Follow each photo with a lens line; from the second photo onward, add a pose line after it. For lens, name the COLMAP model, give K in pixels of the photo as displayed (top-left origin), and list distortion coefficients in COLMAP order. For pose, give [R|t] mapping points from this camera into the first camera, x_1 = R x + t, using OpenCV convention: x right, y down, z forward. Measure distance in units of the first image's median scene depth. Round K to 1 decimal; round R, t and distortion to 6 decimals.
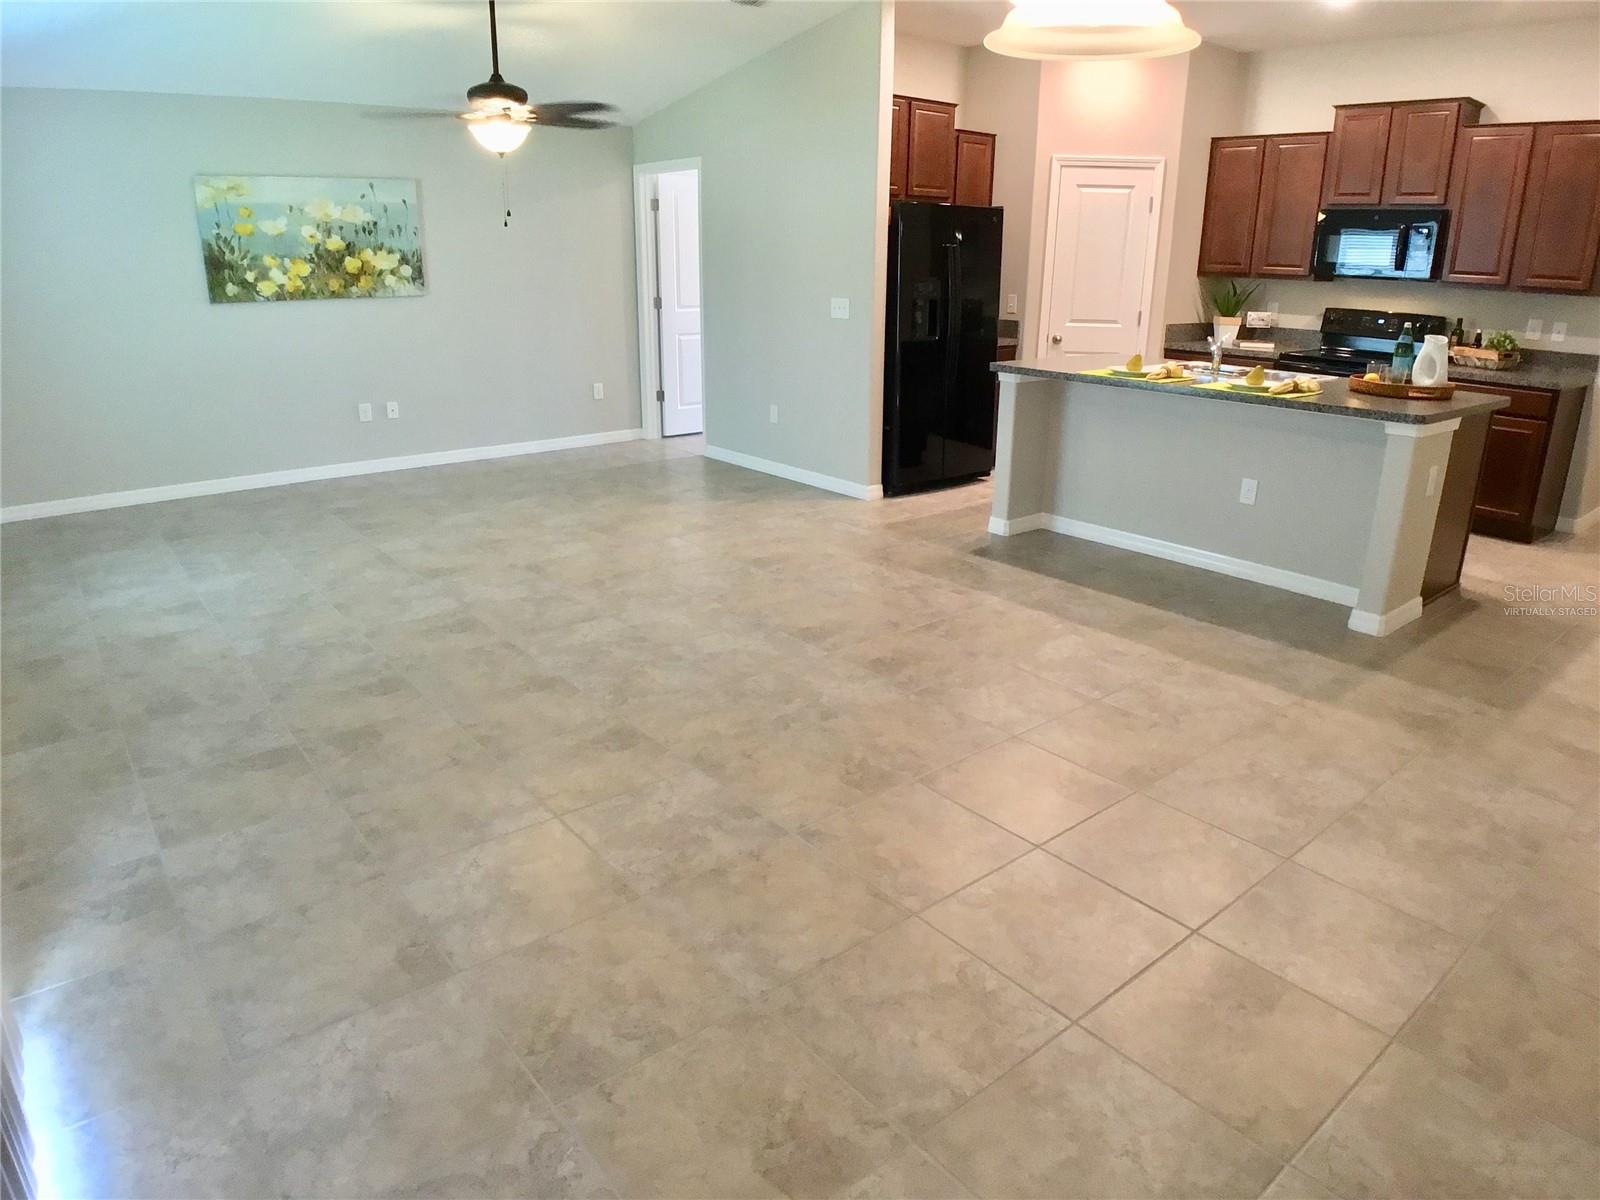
lens RADIAL K [[998.3, 0, 803.9], [0, 998.3, 604.9], [0, 0, 1]] dist [-0.077399, -0.001516]
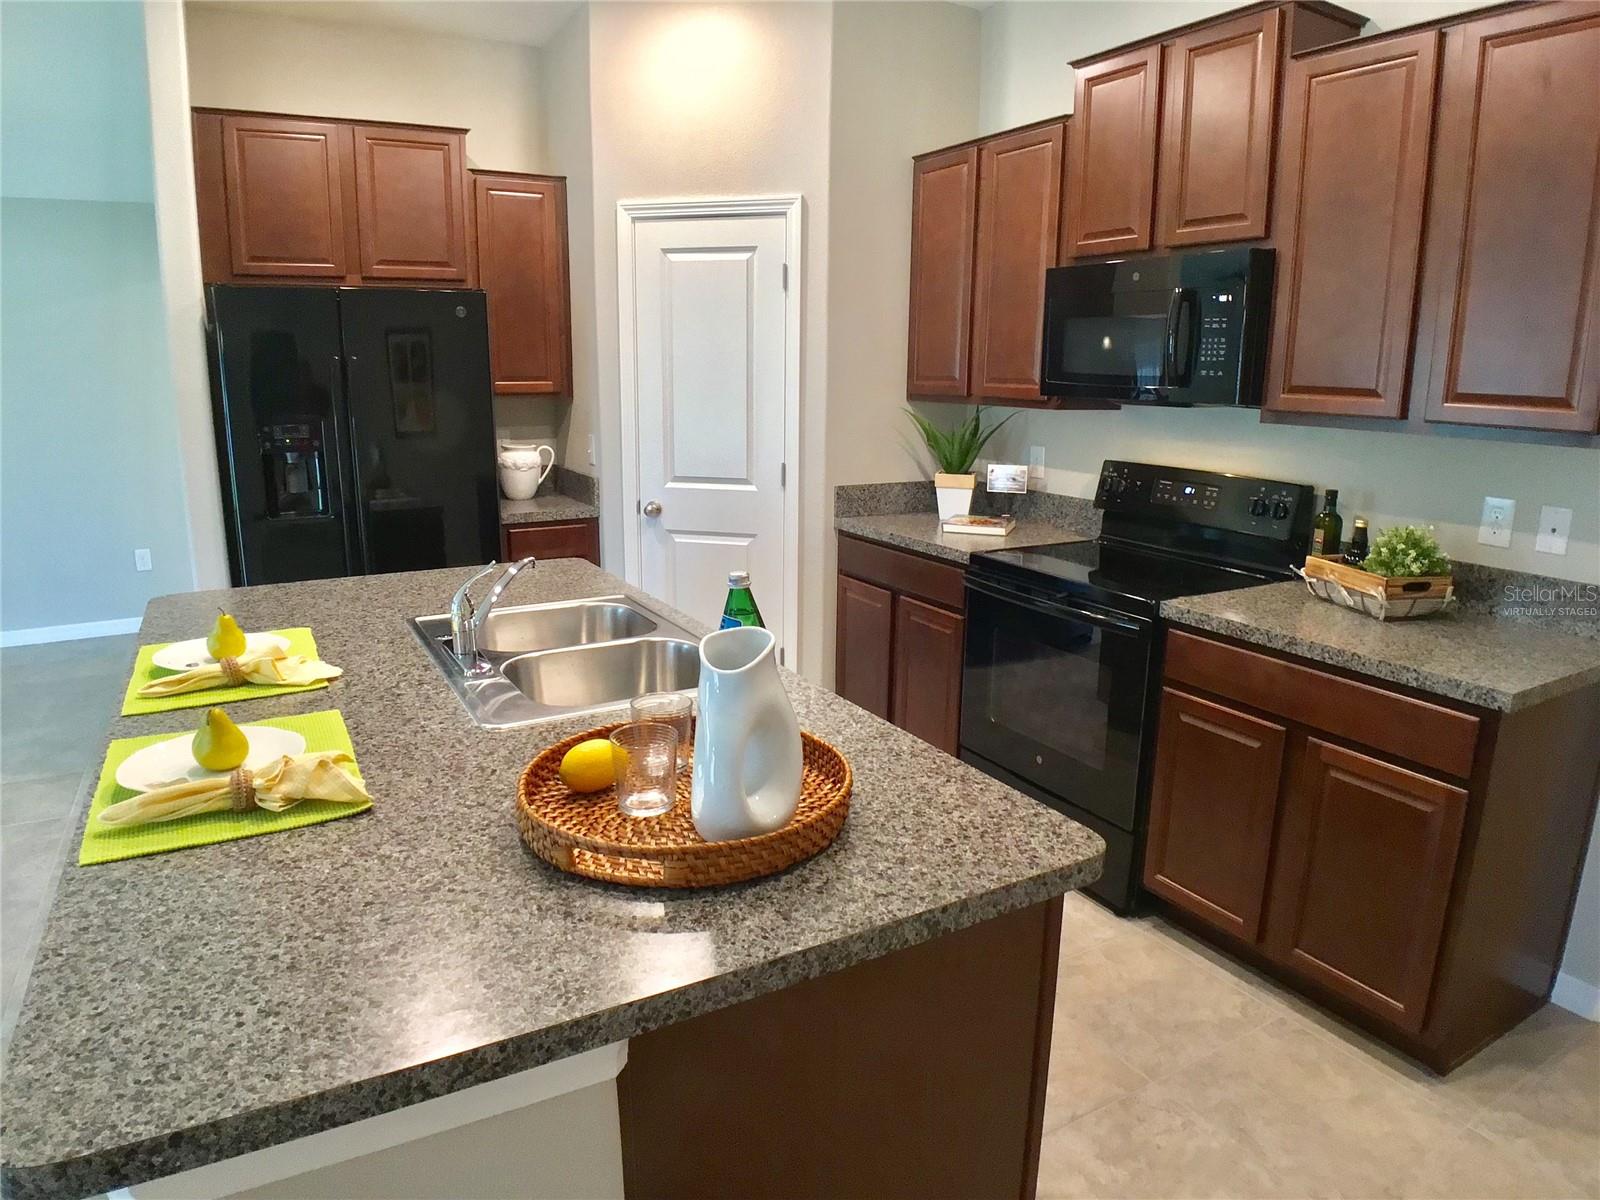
lens RADIAL K [[998.3, 0, 799.0], [0, 998.3, 603.9], [0, 0, 1]] dist [-0.077399, -0.001516]
pose [[0.986276, 0.038020, -0.160665, 0.511191], [-0.054545, 0.993519, -0.099728, -0.186331], [0.155832, 0.107123, 0.981958, 0.514129]]
